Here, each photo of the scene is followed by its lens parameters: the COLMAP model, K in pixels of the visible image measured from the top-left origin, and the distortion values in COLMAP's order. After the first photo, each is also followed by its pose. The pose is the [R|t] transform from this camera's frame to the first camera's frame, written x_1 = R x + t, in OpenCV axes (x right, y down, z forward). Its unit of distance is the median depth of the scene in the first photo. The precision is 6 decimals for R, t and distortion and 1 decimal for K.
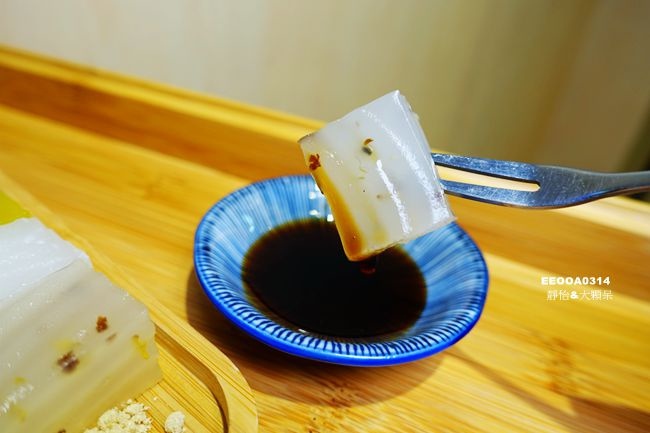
lens RADIAL K [[446.7, 0, 321.9], [0, 446.7, 218.6], [0, 0, 1]] dist [0.003347, 0.006605]
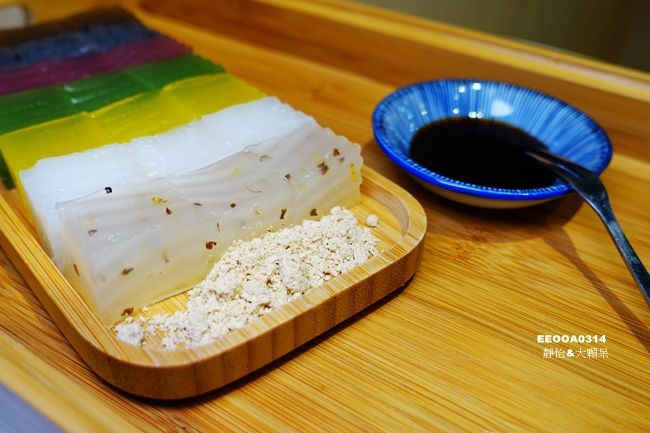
lens RADIAL K [[675.4, 0, 325.6], [0, 675.4, 212.8], [0, 0, 1]] dist [0.037623, 0.000000]
pose [[0.978233, 0.051152, -0.201107, -0.005569], [-0.042889, 0.998055, 0.045237, 0.212361], [0.203030, -0.035627, 0.978524, -0.906357]]
